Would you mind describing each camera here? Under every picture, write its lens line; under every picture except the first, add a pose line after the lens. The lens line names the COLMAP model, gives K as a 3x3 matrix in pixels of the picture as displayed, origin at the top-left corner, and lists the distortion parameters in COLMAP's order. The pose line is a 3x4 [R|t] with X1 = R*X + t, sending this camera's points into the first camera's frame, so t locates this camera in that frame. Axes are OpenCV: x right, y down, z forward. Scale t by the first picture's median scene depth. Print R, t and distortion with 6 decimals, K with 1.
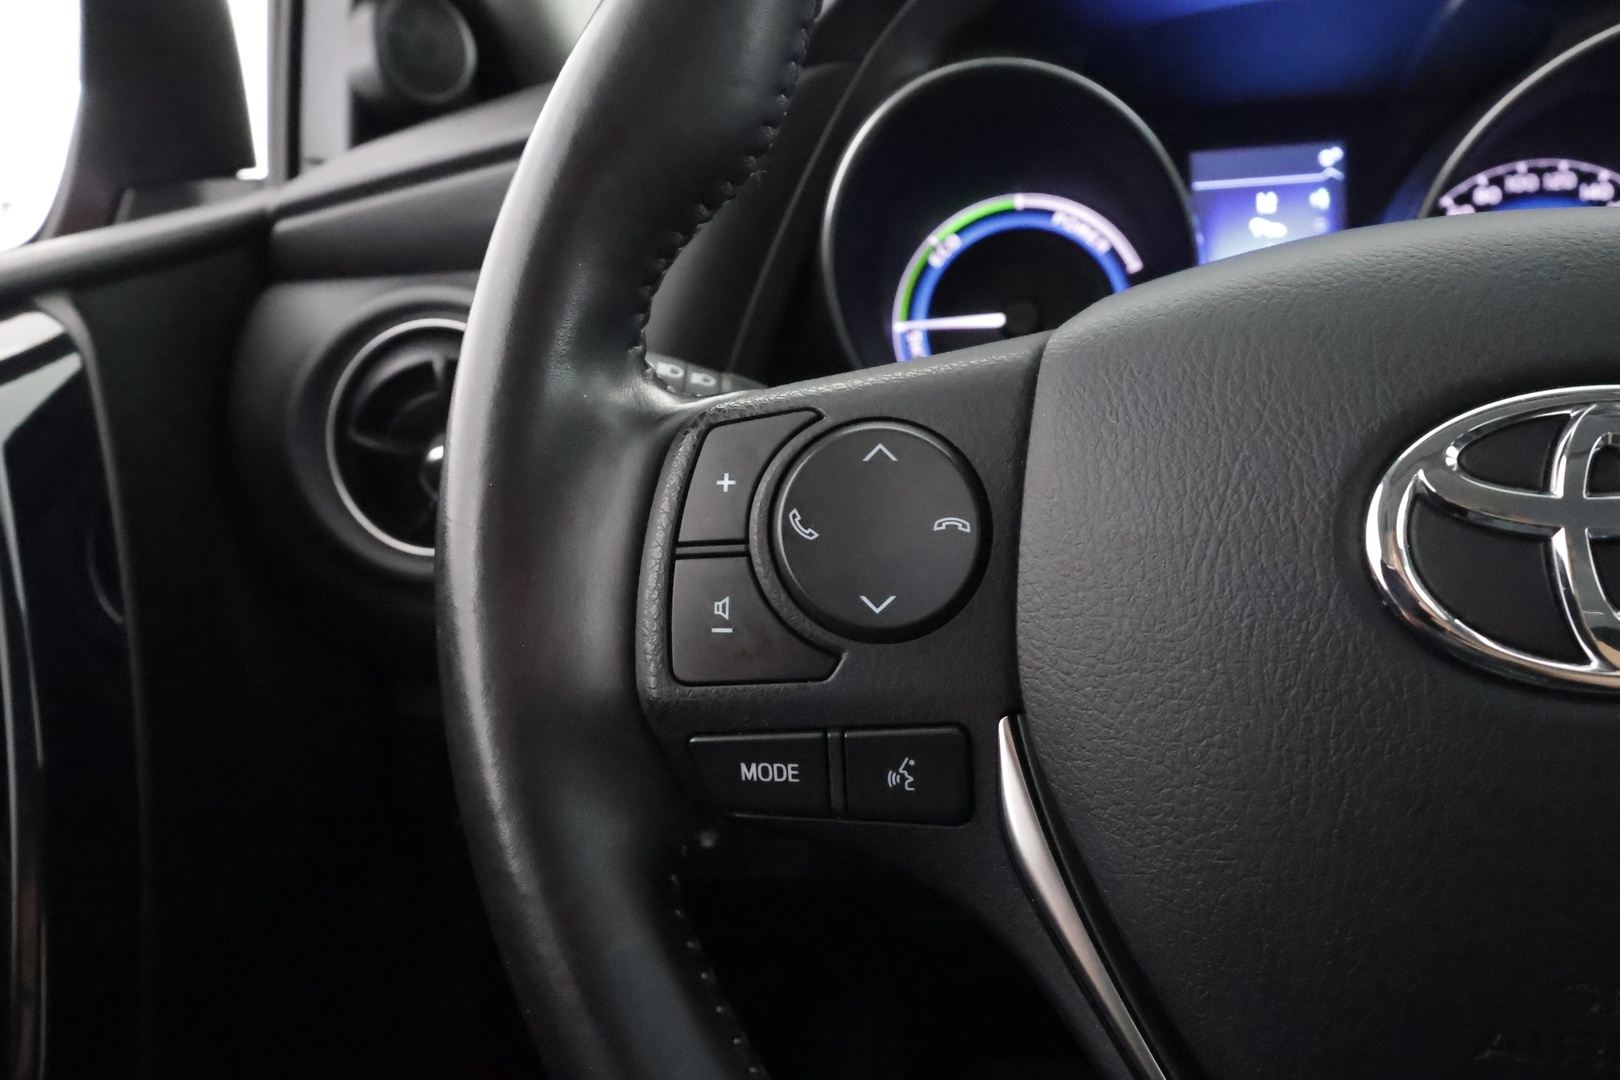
lens RADIAL K [[1273.7, 0, 810.0], [0, 1273.7, 540.0], [0, 0, 1]] dist [0.000691, -0.005761]
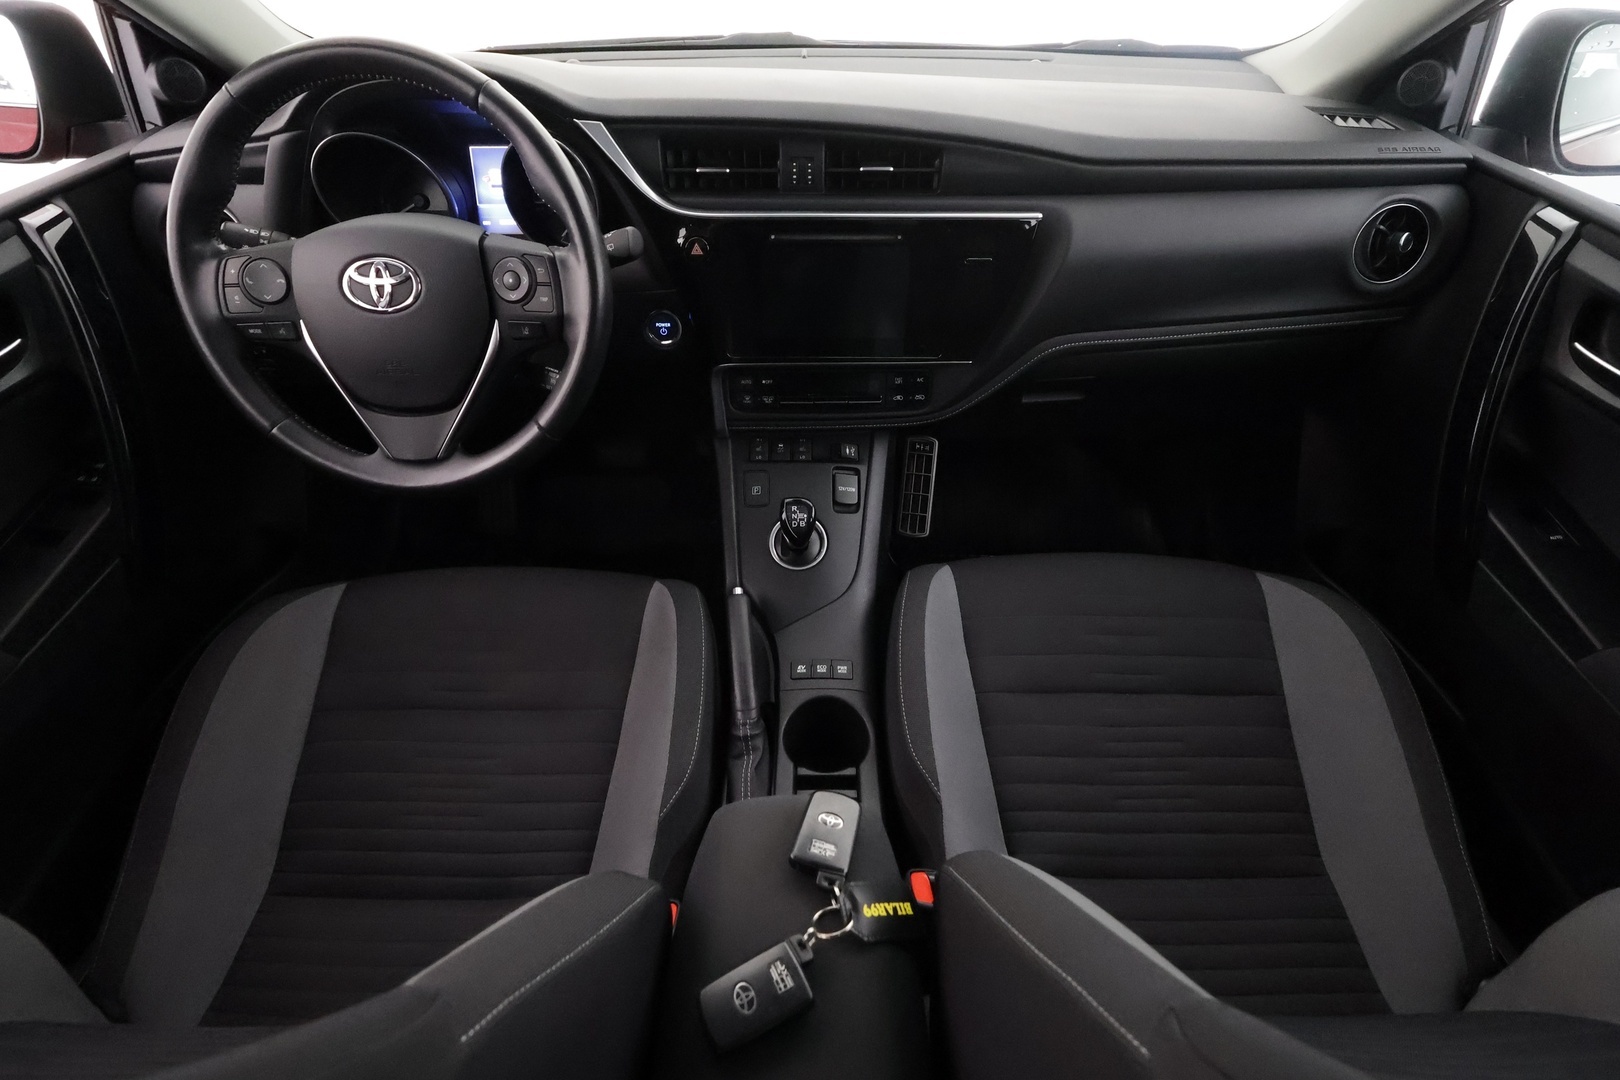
lens RADIAL K [[743.3, 0, 810.0], [0, 743.3, 540.0], [0, 0, 1]] dist [0.001581, 0.000794]
pose [[0.980844, -0.056927, 0.186292, 1.528505], [-0.012637, 0.935736, 0.352475, -0.114645], [-0.194385, -0.348077, 0.917091, -2.445706]]
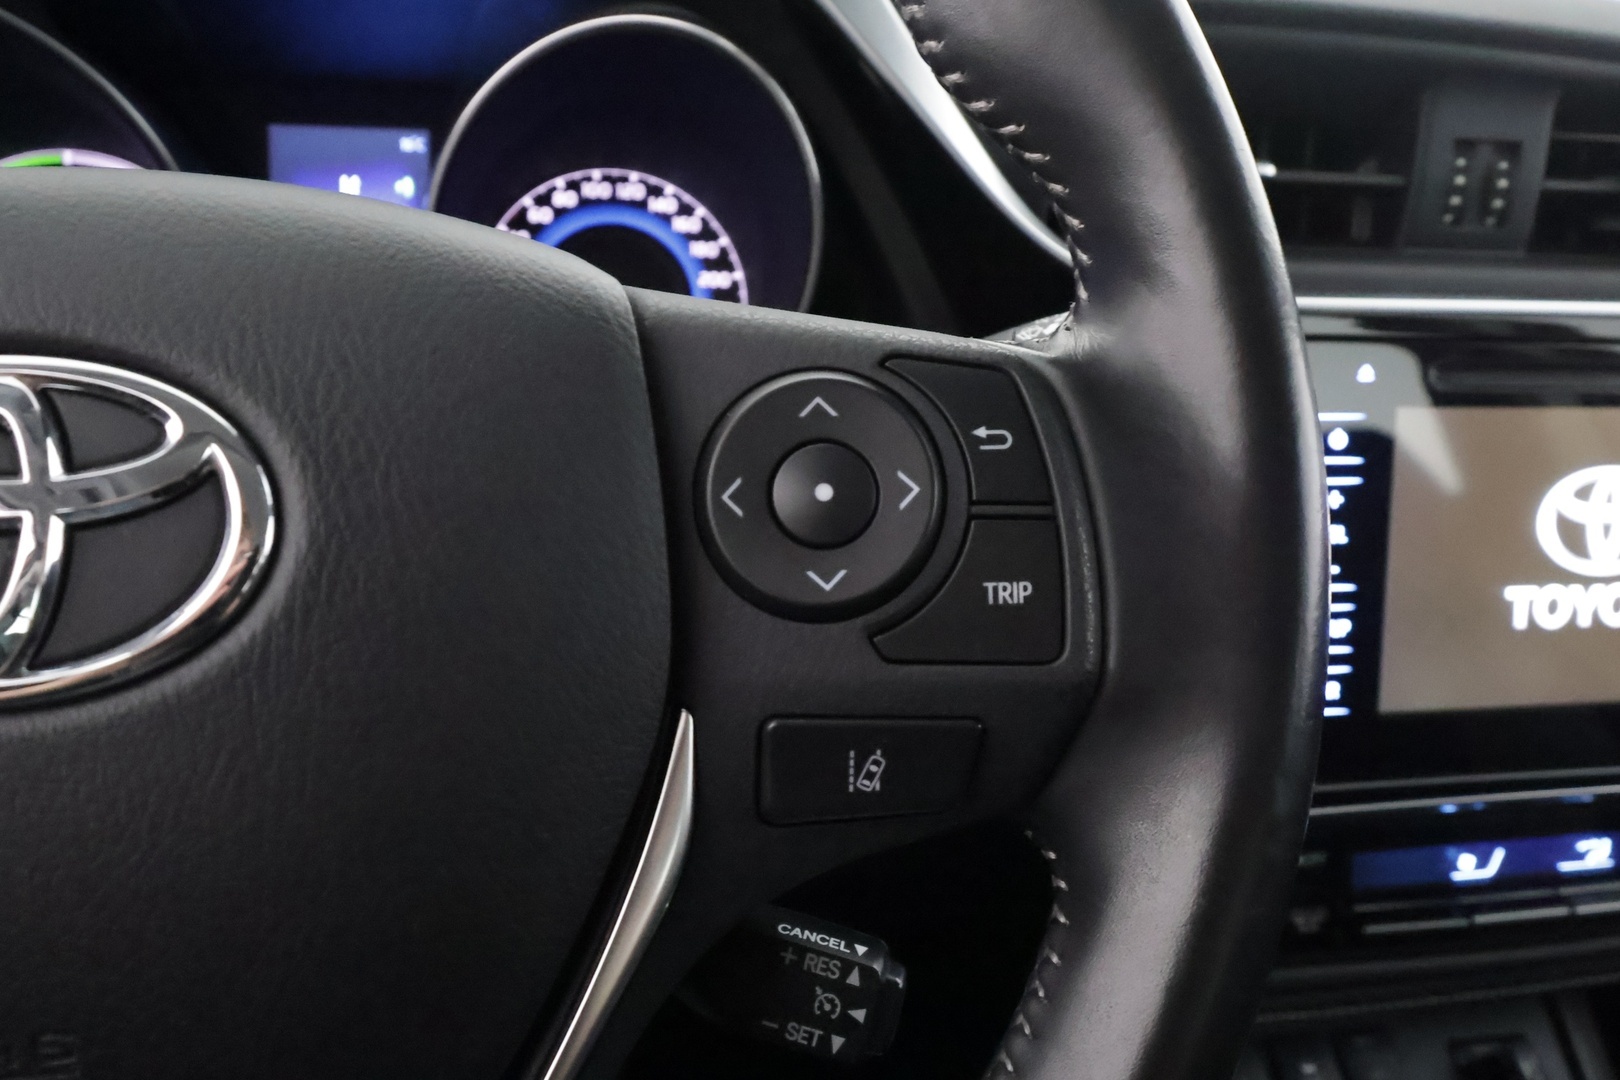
lens RADIAL K [[1273.7, 0, 810.0], [0, 1273.7, 540.0], [0, 0, 1]] dist [0.000691, -0.005761]
pose [[0.925465, -0.002569, 0.378825, 0.663783], [0.003143, 0.999995, -0.000897, 0.006732], [-0.378820, 0.002021, 0.925468, -0.030533]]
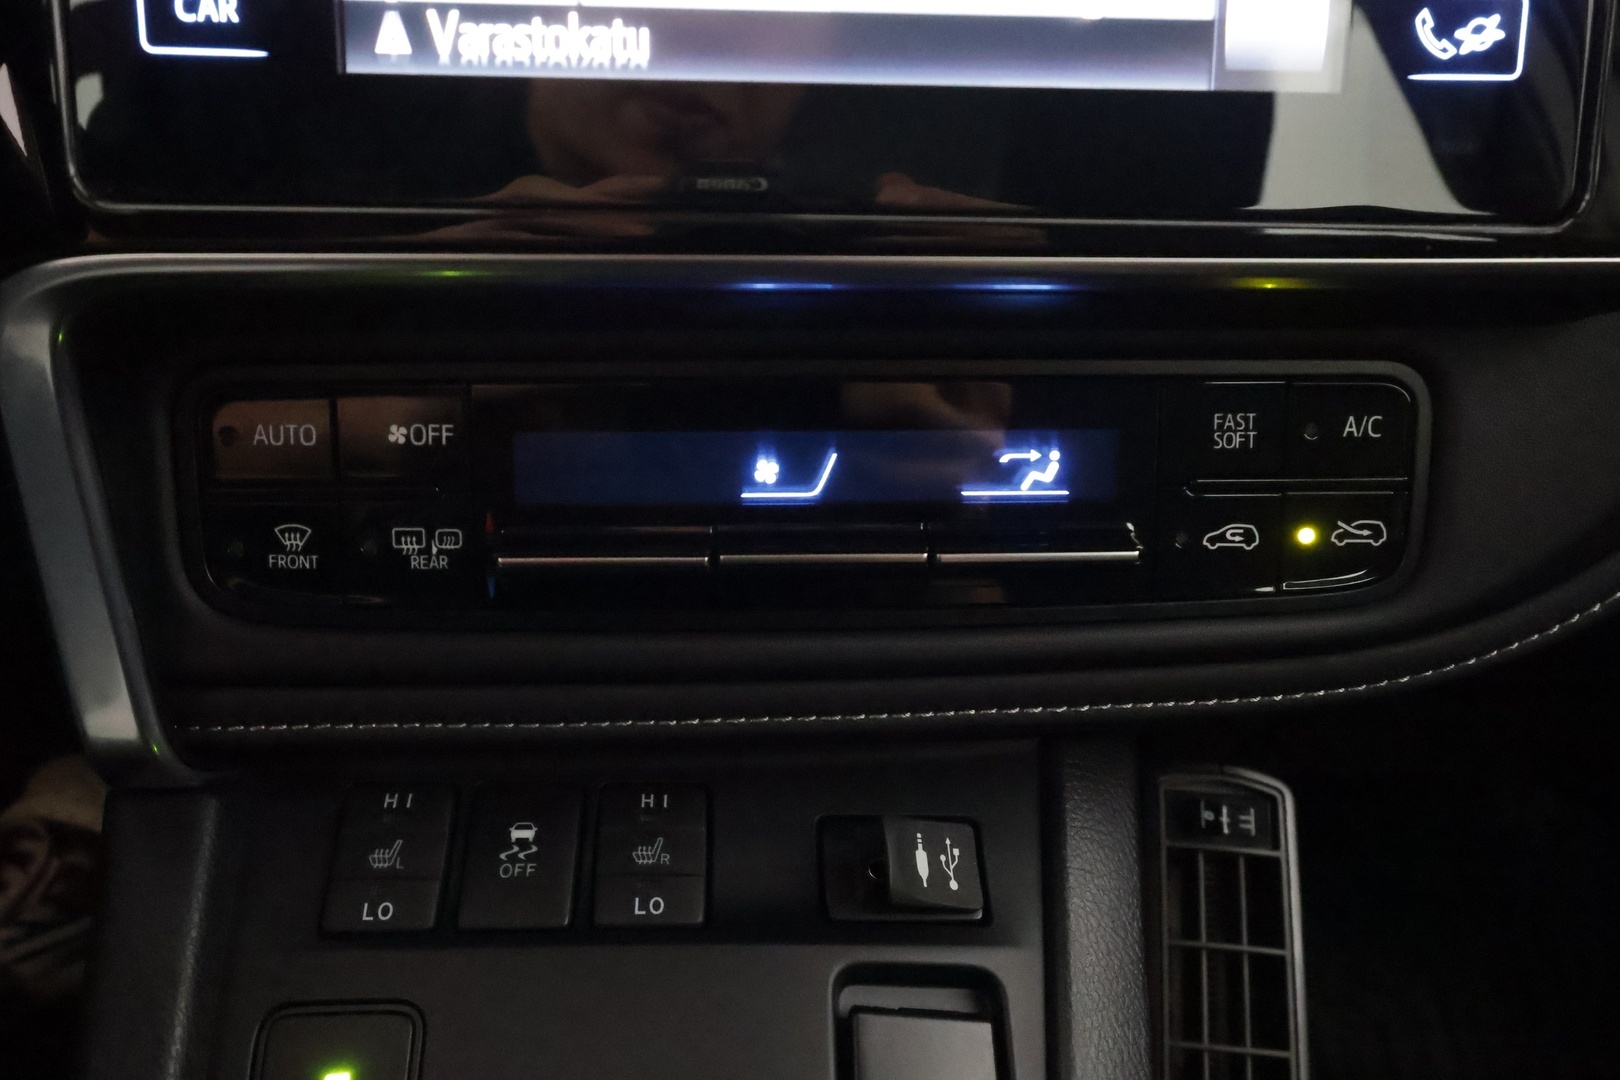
lens RADIAL K [[1273.7, 0, 810.0], [0, 1273.7, 540.0], [0, 0, 1]] dist [0.000691, -0.005761]
pose [[0.969421, 0.003632, 0.245377, 2.136224], [-0.014394, 0.999010, 0.042082, 0.524729], [-0.244981, -0.044327, 0.968514, 0.353827]]
